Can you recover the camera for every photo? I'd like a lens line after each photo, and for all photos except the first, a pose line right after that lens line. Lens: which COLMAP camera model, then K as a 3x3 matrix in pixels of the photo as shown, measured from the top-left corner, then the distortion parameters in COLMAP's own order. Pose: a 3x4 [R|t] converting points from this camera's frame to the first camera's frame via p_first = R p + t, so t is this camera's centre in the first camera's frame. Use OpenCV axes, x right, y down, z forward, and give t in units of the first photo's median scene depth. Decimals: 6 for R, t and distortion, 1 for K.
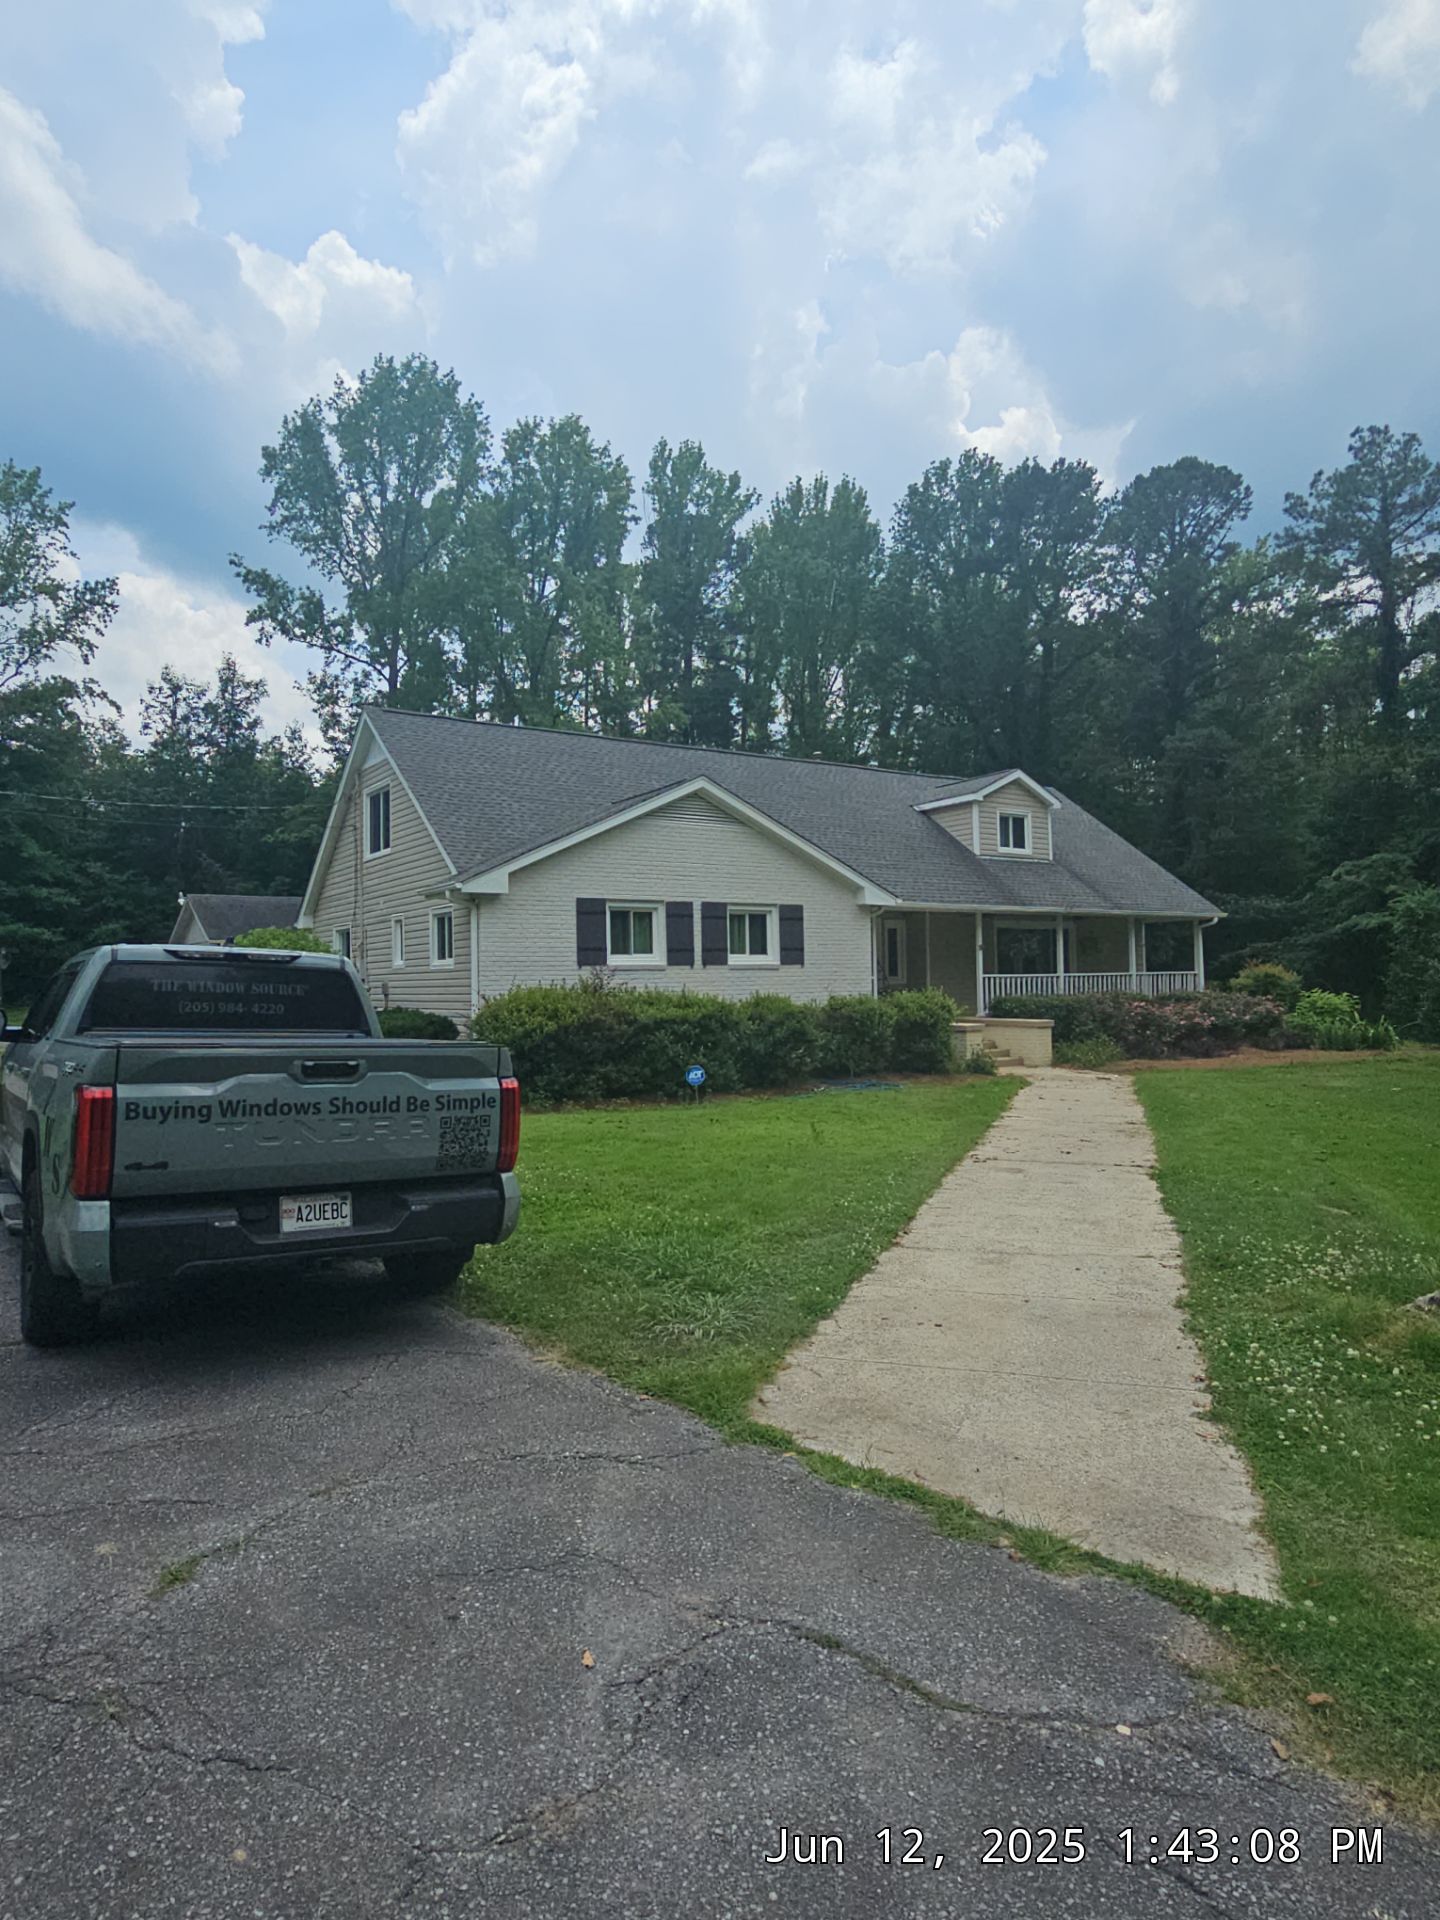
lens RADIAL K [[1151.5, 0, 686.2], [0, 1151.5, 945.2], [0, 0, 1]] dist [-0.012729, 0.000023]
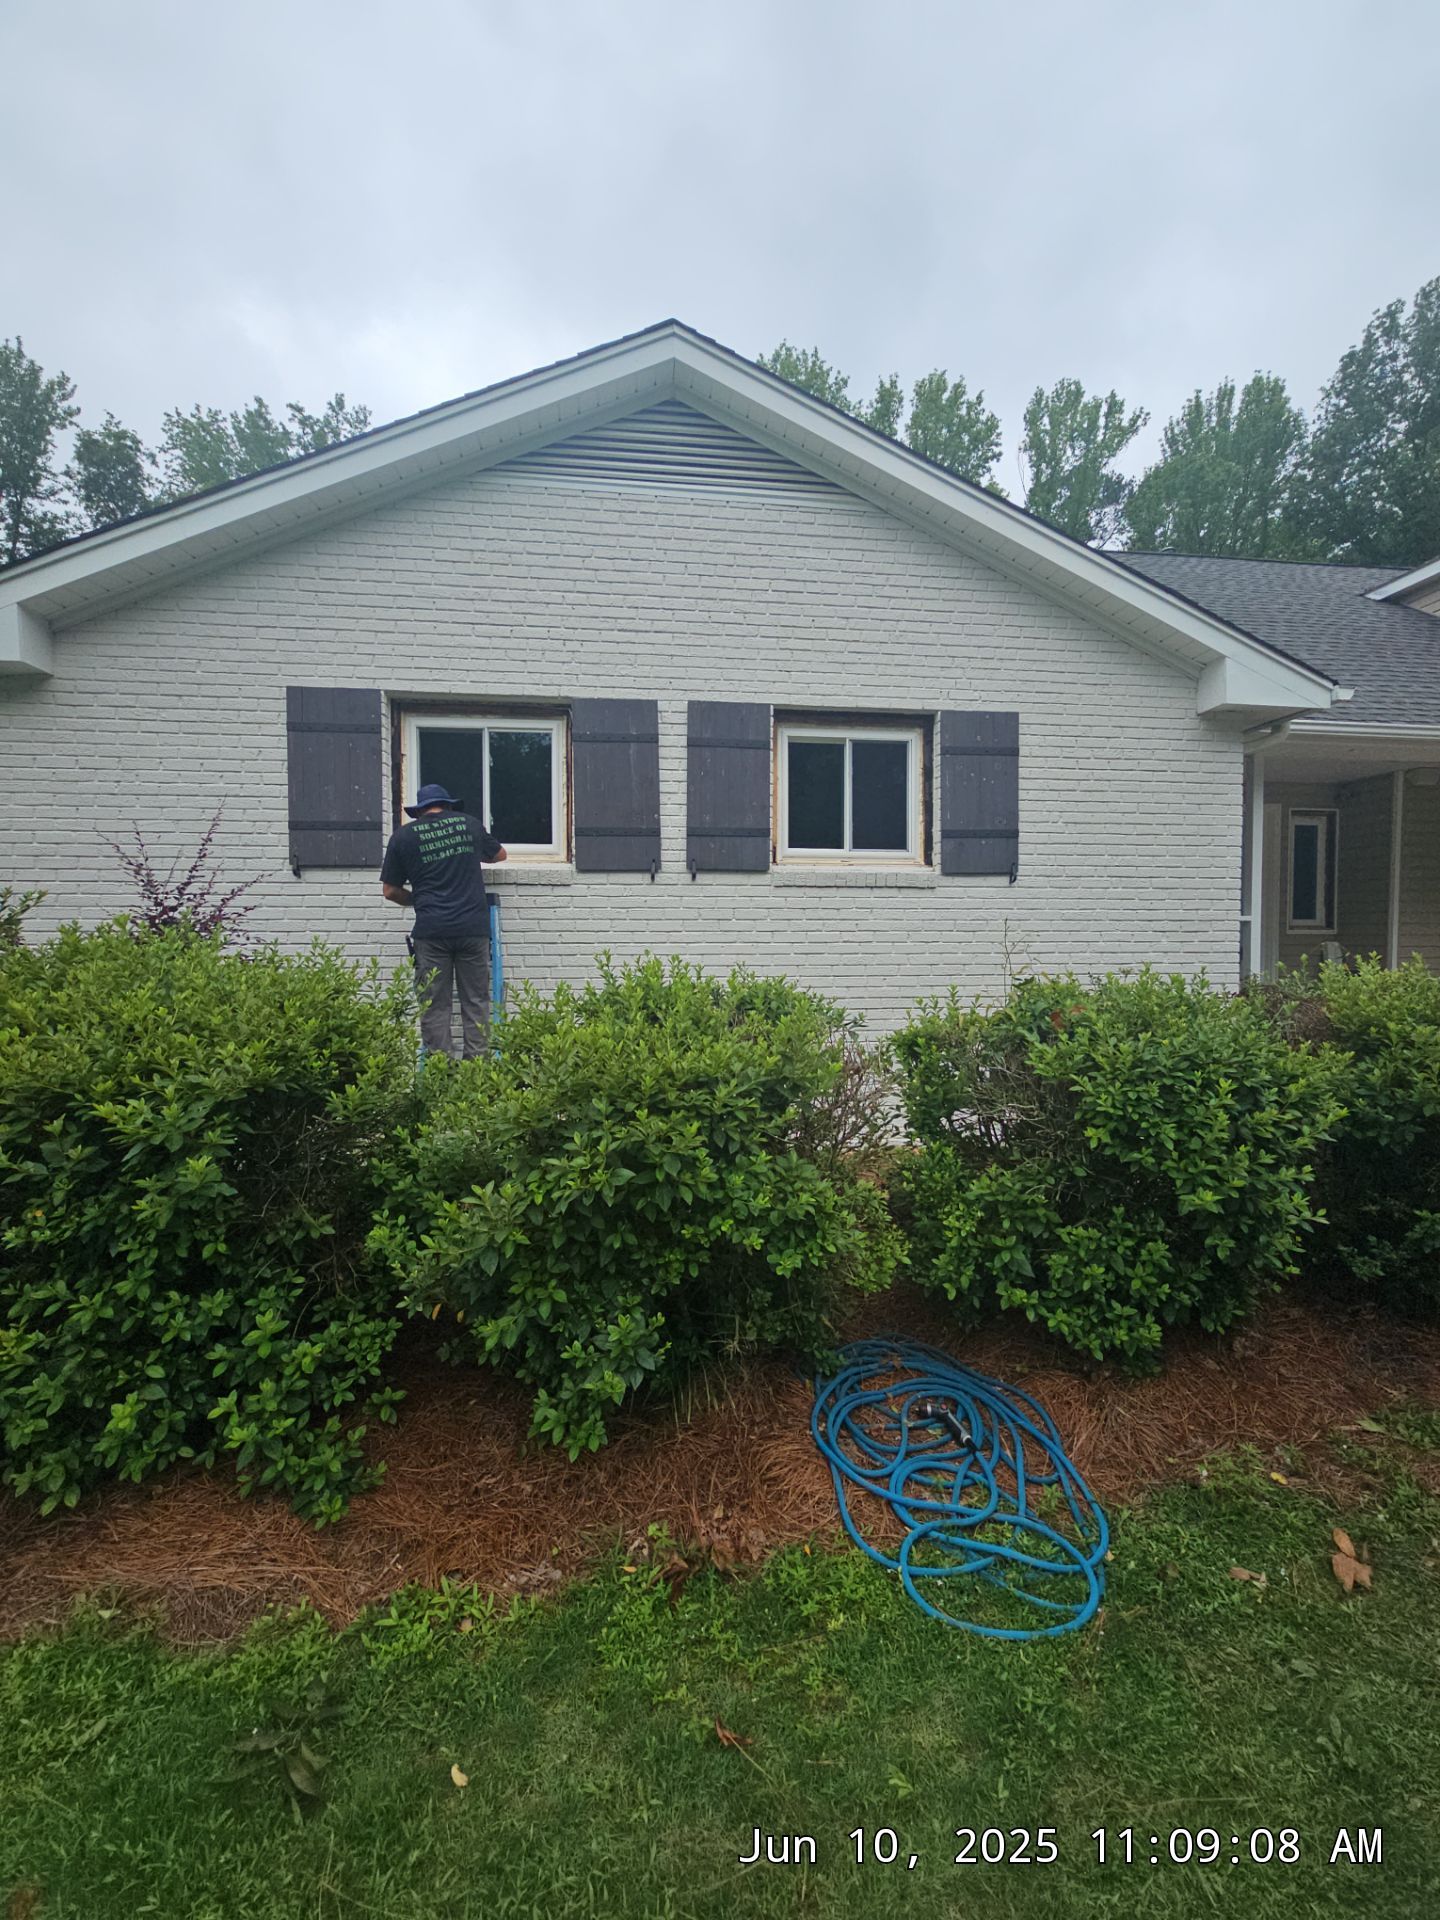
lens RADIAL K [[778.8, 0, 721.4], [0, 778.8, 952.2], [0, 0, 1]] dist [0.006550, -0.007295]
pose [[0.898892, 0.030630, -0.437099, 0.096880], [-0.000978, 0.997692, 0.067902, 0.018257], [0.438170, -0.060609, 0.896846, 0.560899]]
